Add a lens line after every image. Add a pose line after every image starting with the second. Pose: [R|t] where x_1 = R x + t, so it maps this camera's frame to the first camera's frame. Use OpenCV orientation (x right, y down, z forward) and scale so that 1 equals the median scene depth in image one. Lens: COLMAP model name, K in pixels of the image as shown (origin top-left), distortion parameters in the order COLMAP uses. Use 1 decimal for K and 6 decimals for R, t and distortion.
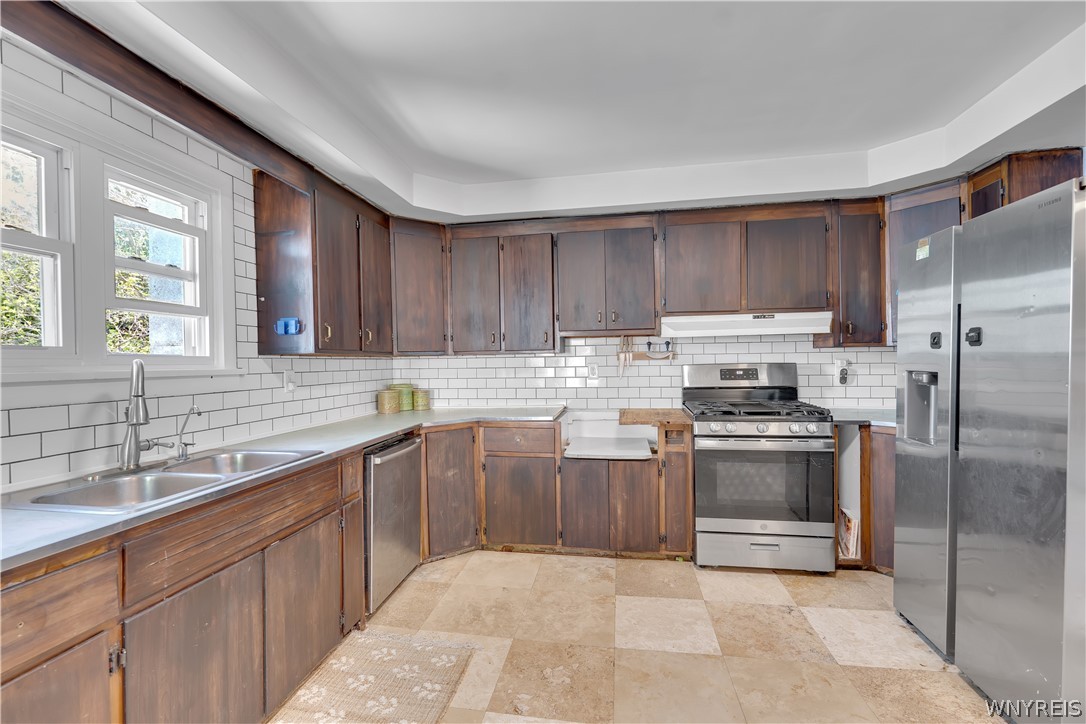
lens RADIAL K [[471.8, 0, 542.2], [0, 471.8, 363.6], [0, 0, 1]] dist [-0.004184, -0.000382]
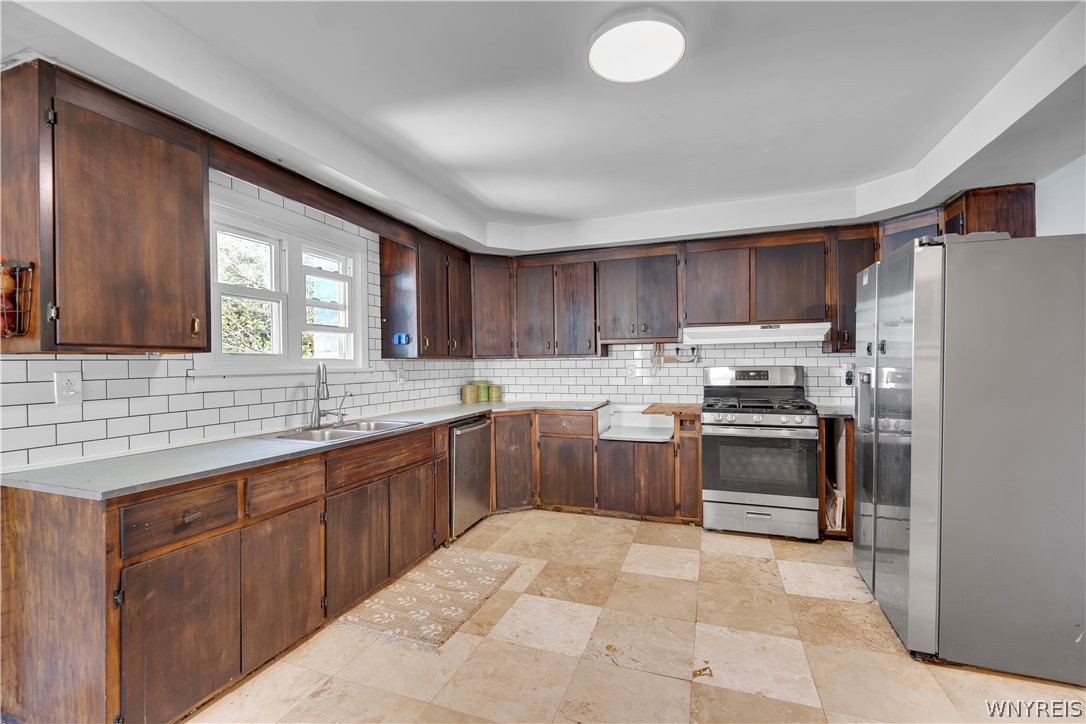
lens RADIAL K [[471.8, 0, 542.7], [0, 471.8, 365.4], [0, 0, 1]] dist [-0.004184, -0.000382]
pose [[0.983217, 0.005805, -0.182347, 0.141304], [-0.005585, 0.999983, 0.001719, -0.001584], [0.182354, -0.000672, 0.983233, -0.315574]]
